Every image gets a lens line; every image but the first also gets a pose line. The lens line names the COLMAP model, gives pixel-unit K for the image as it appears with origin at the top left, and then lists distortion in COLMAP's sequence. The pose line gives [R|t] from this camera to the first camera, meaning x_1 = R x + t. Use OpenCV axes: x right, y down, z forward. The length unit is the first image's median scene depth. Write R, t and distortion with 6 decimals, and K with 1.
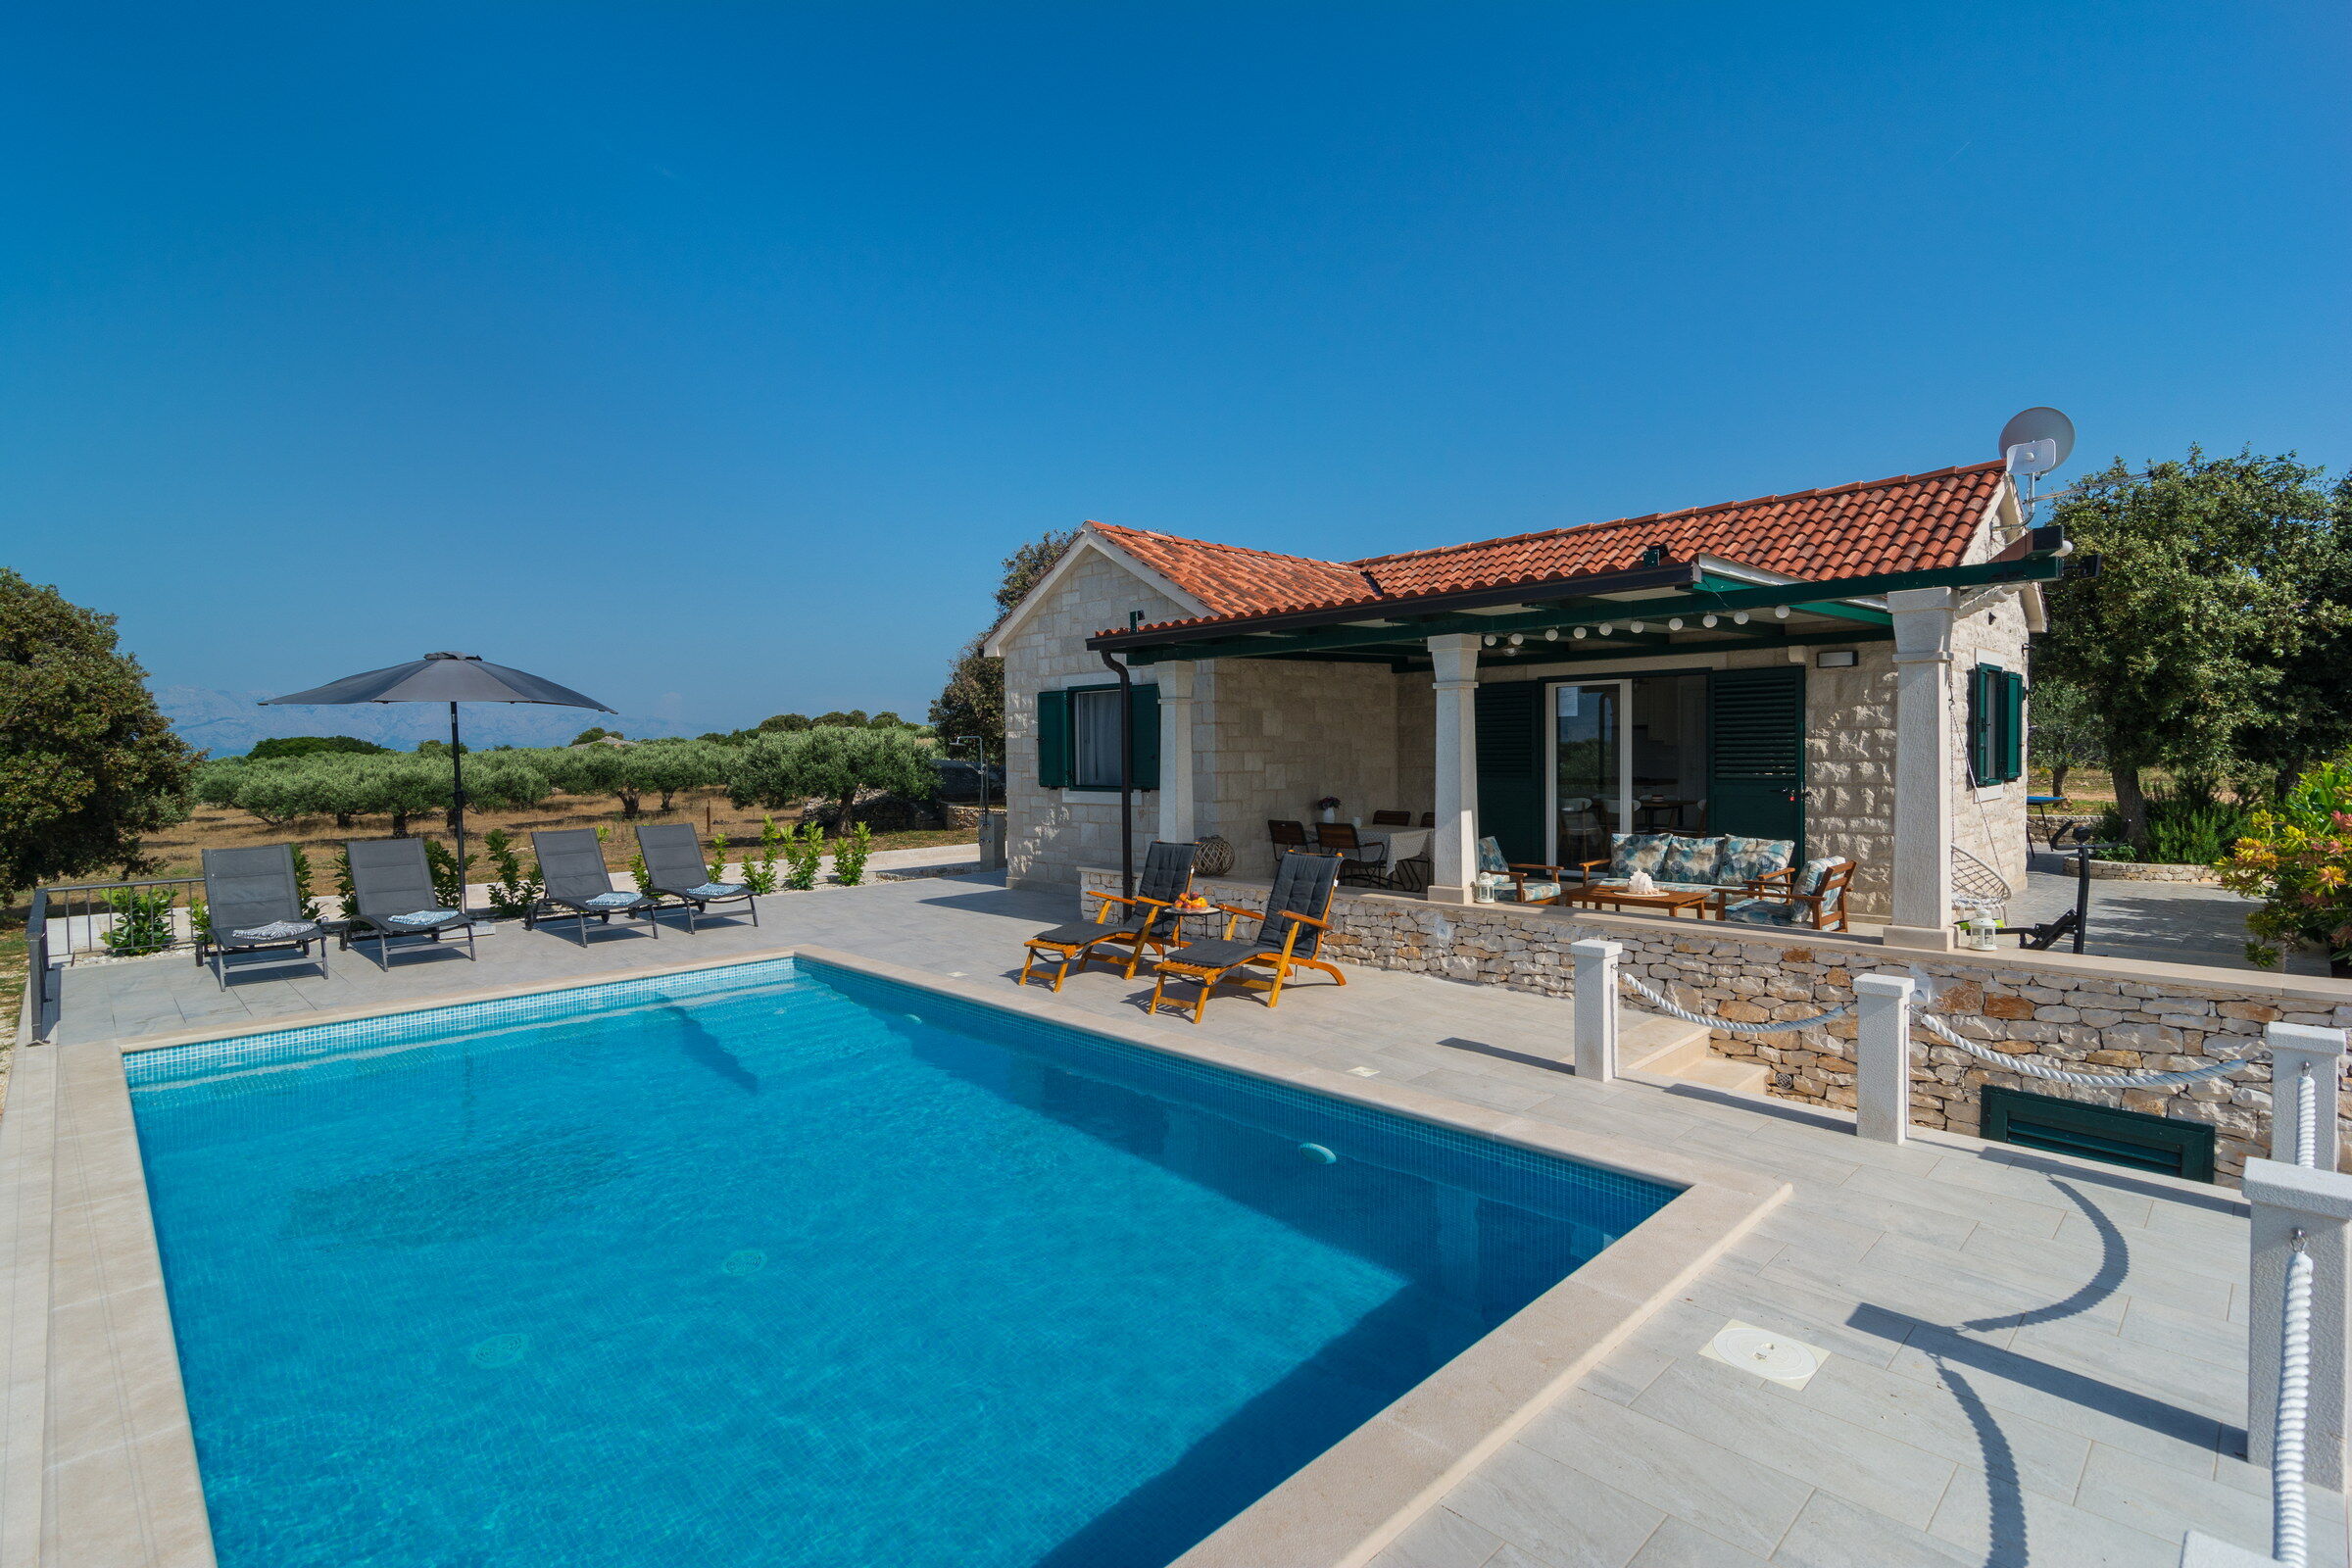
lens RADIAL K [[1149.8, 0, 1160.3], [0, 1149.8, 788.5], [0, 0, 1]] dist [0.013620, -0.003134]
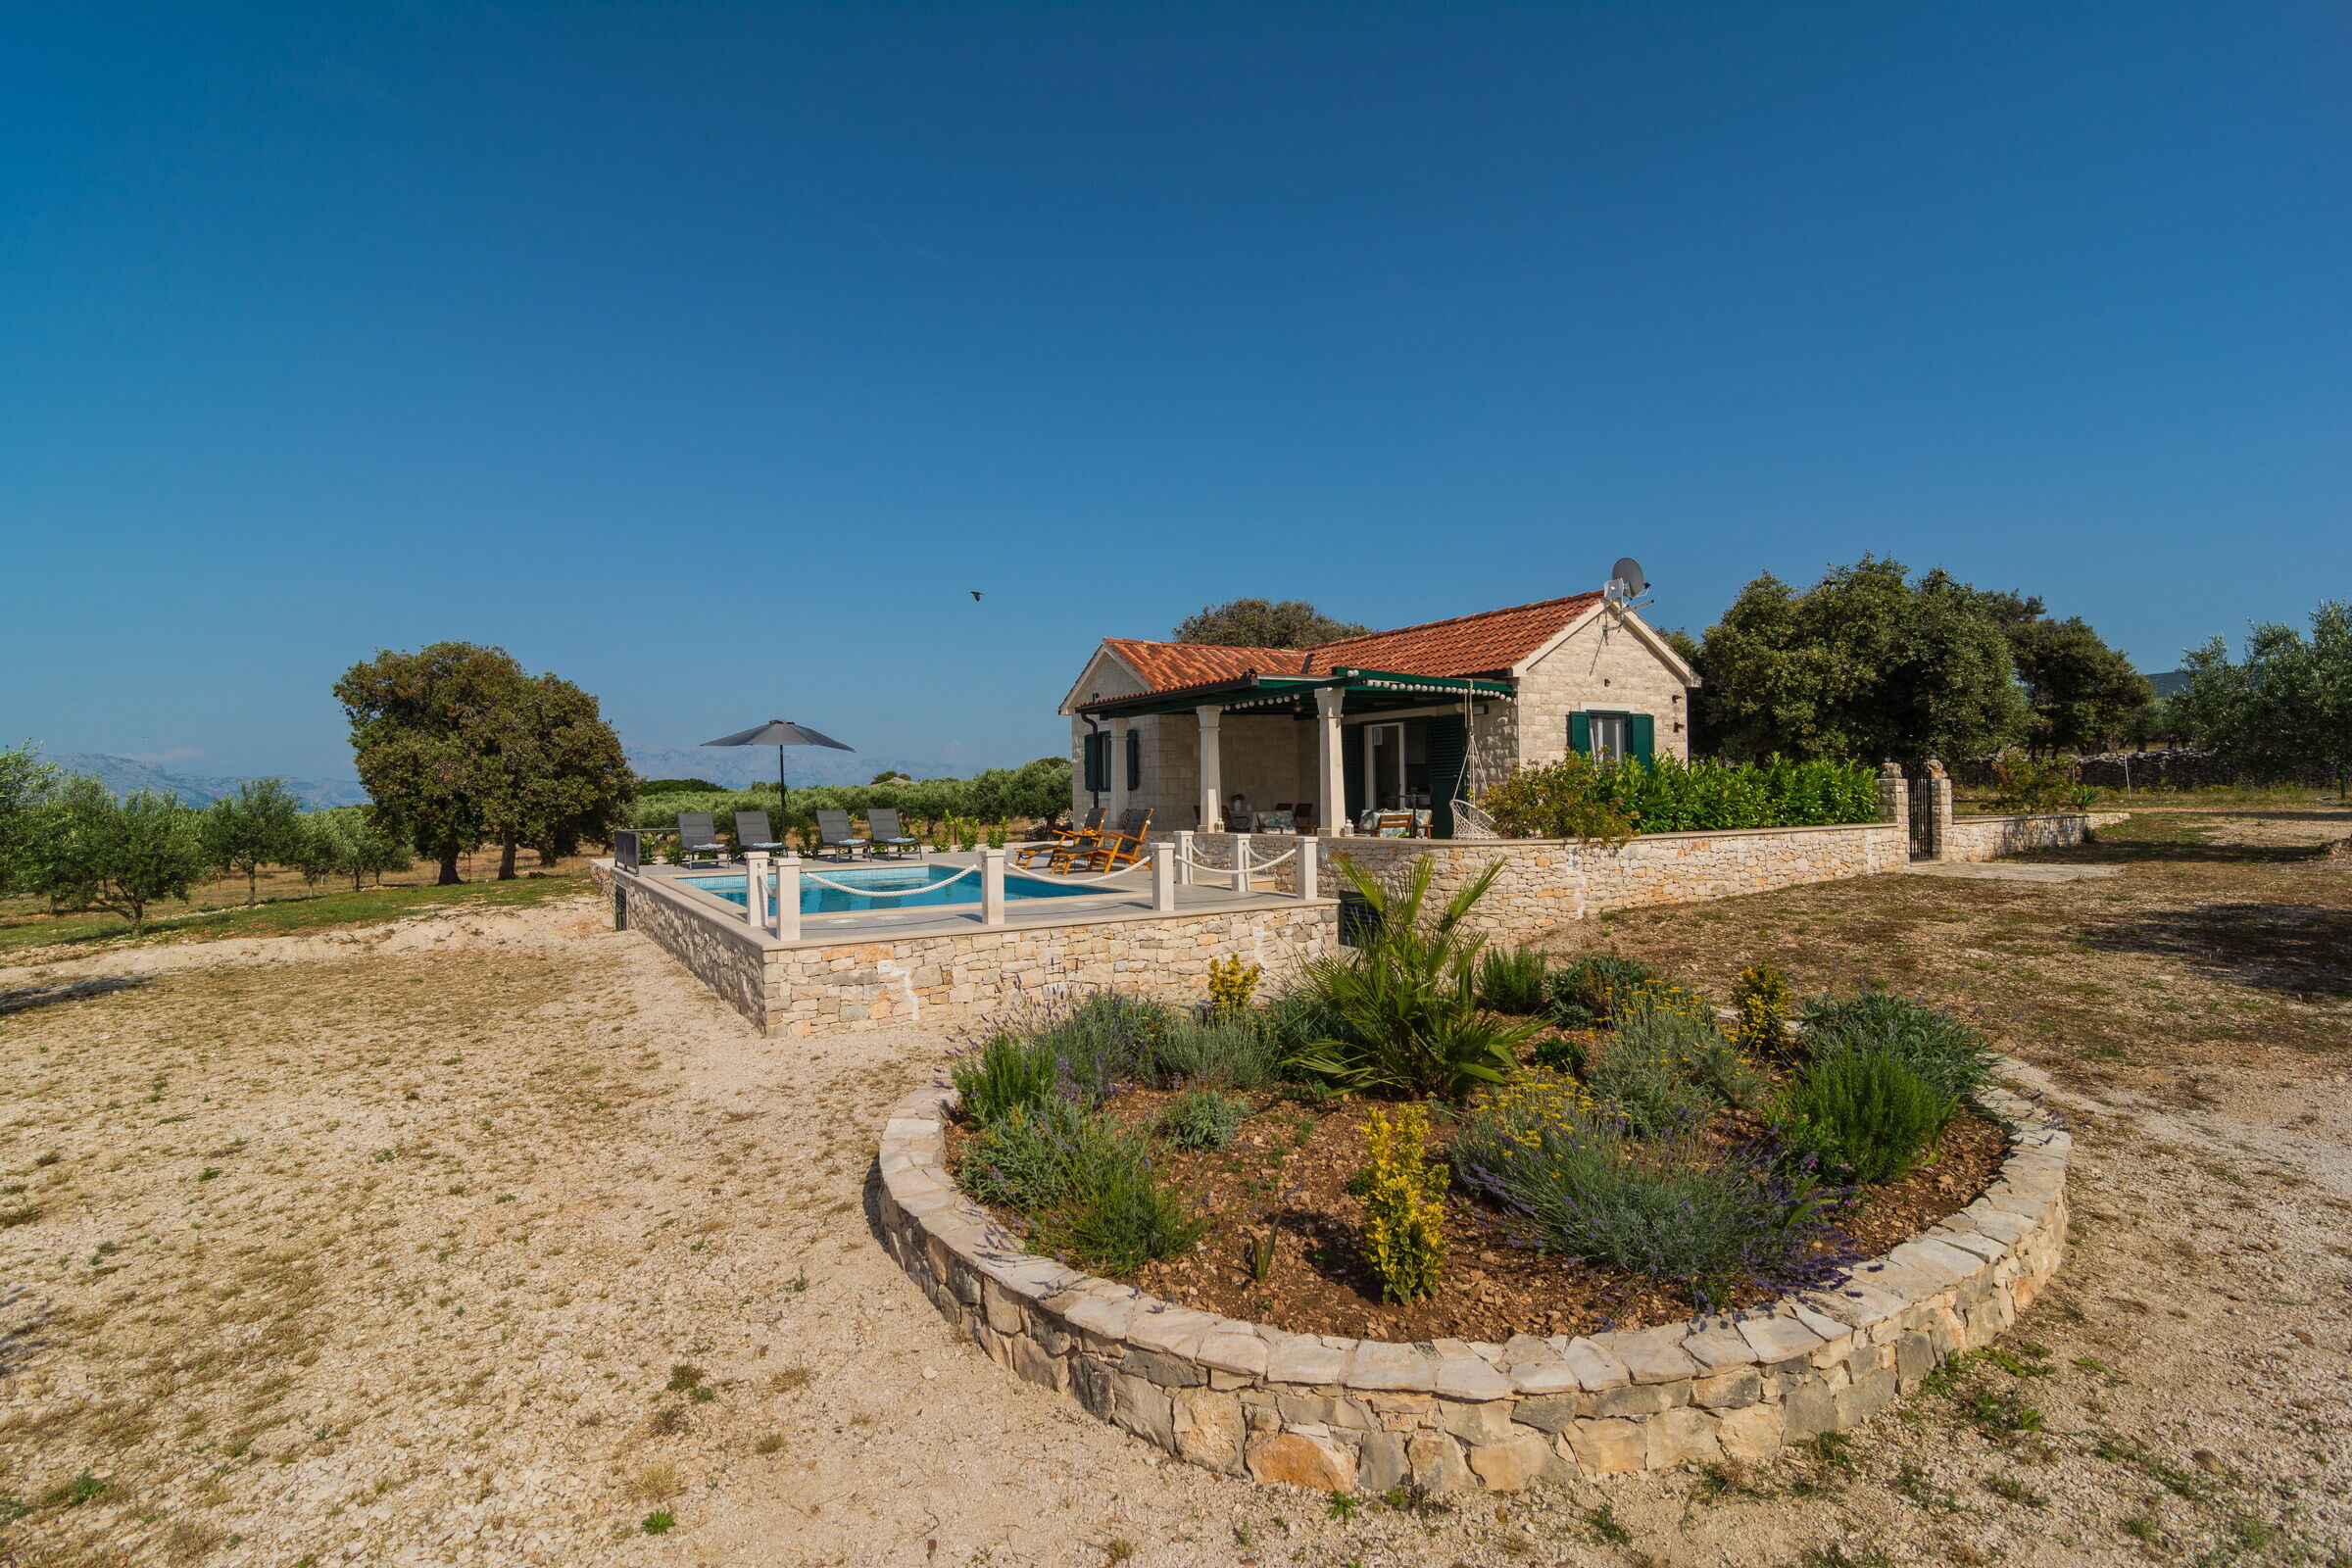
lens RADIAL K [[1149.8, 0, 1147.1], [0, 1149.8, 800.5], [0, 0, 1]] dist [0.013620, -0.003134]
pose [[0.970678, -0.001812, -0.240375, 0.433722], [-0.002589, 0.999835, -0.017989, 0.050244], [0.240368, 0.018084, 0.970513, -0.699835]]
